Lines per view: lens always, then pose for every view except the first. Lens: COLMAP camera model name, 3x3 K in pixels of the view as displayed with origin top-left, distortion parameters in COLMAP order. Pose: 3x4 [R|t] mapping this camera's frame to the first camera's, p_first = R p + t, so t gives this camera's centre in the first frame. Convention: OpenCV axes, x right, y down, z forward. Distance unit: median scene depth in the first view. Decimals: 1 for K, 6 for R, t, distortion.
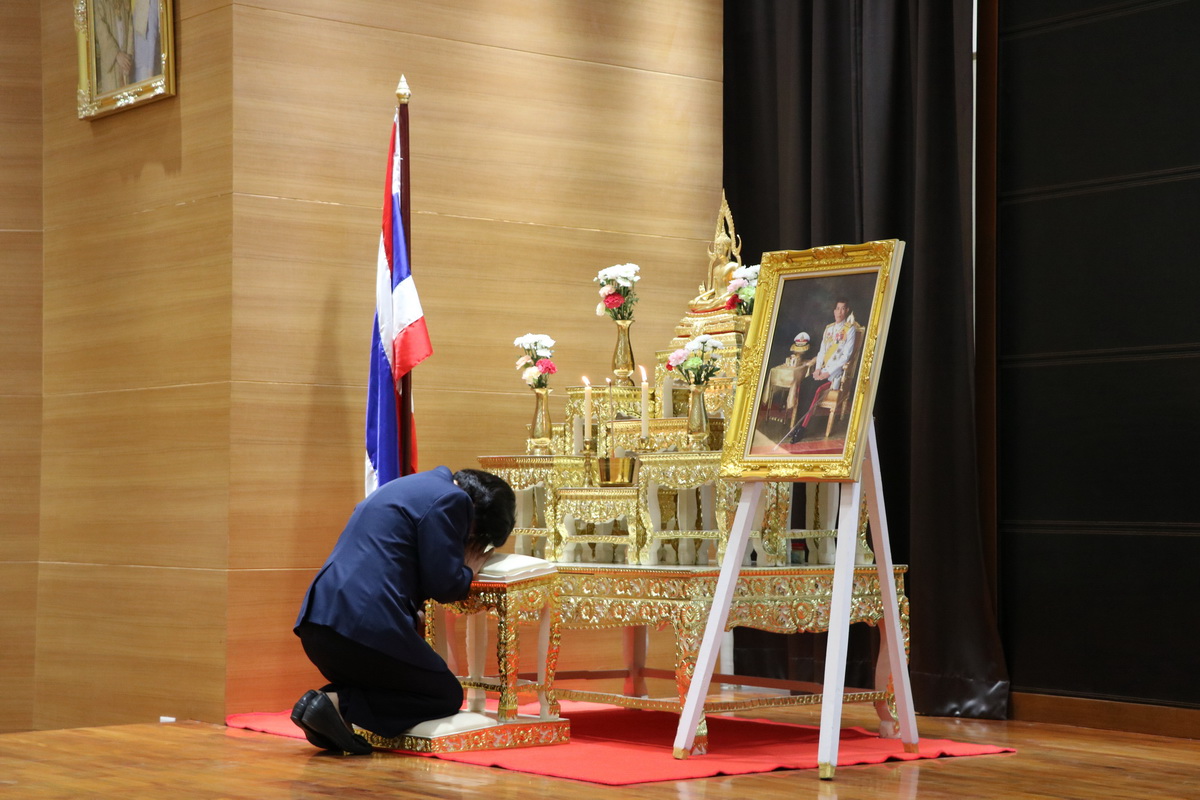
lens RADIAL K [[2463.2, 0, 600.0], [0, 2463.2, 400.0], [0, 0, 1]] dist [0.257572, -0.050017]
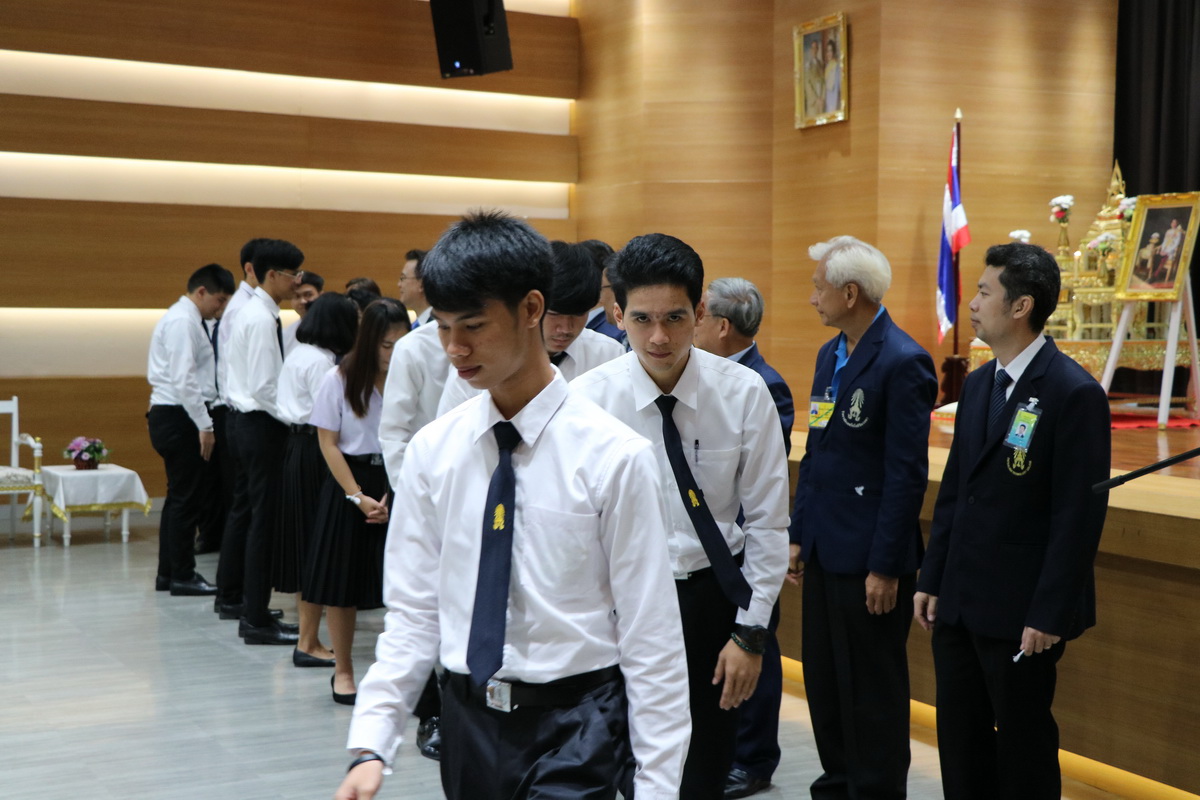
lens RADIAL K [[1797.5, 0, 600.0], [0, 1797.5, 400.0], [0, 0, 1]] dist [0.134524, 0.028465]
pose [[0.977981, 0.013817, -0.208237, -0.054391], [0.004923, 0.996001, 0.089209, -0.023318], [0.208637, -0.088270, 0.974002, -0.612494]]
